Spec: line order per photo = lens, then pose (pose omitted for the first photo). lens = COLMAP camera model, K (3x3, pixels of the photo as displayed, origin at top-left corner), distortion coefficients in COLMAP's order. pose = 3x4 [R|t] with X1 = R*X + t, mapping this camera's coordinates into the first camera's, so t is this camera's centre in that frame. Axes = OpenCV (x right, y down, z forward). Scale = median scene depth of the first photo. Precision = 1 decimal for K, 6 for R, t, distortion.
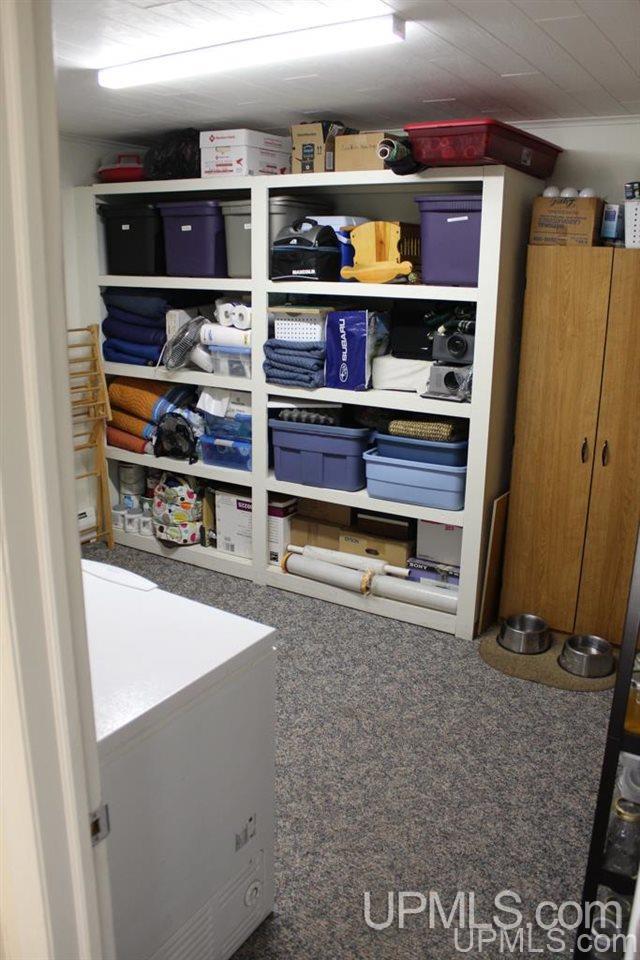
lens RADIAL K [[785.8, 0, 321.7], [0, 785.8, 478.7], [0, 0, 1]] dist [-0.115746, 0.005531]
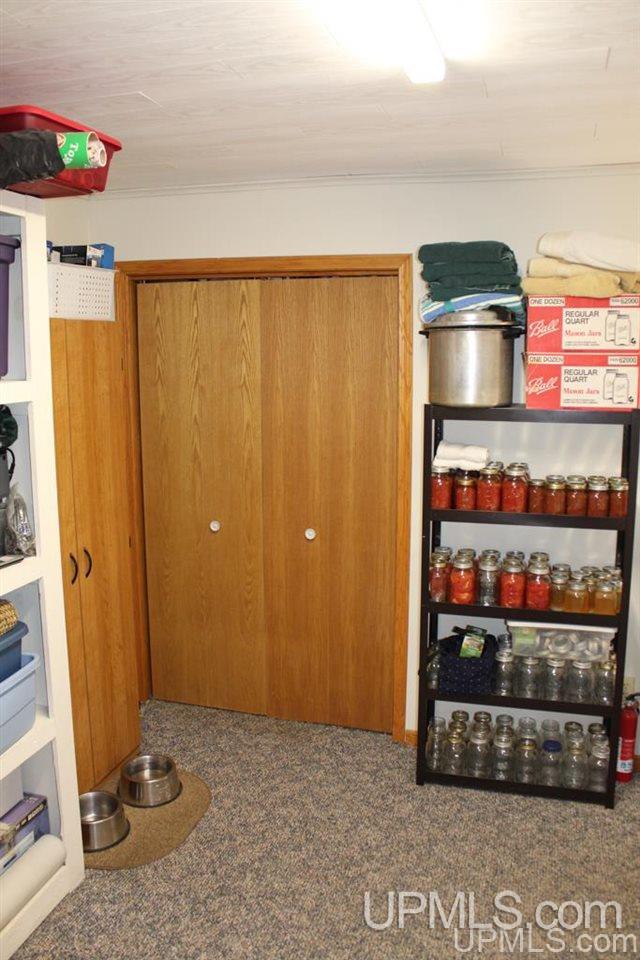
lens RADIAL K [[785.8, 0, 319.3], [0, 785.8, 479.8], [0, 0, 1]] dist [-0.115746, 0.005531]
pose [[-0.258607, -0.180721, 0.948927, -0.147227], [0.257856, 0.933783, 0.248110, -0.079810], [-0.930931, 0.308850, -0.194883, 0.279318]]
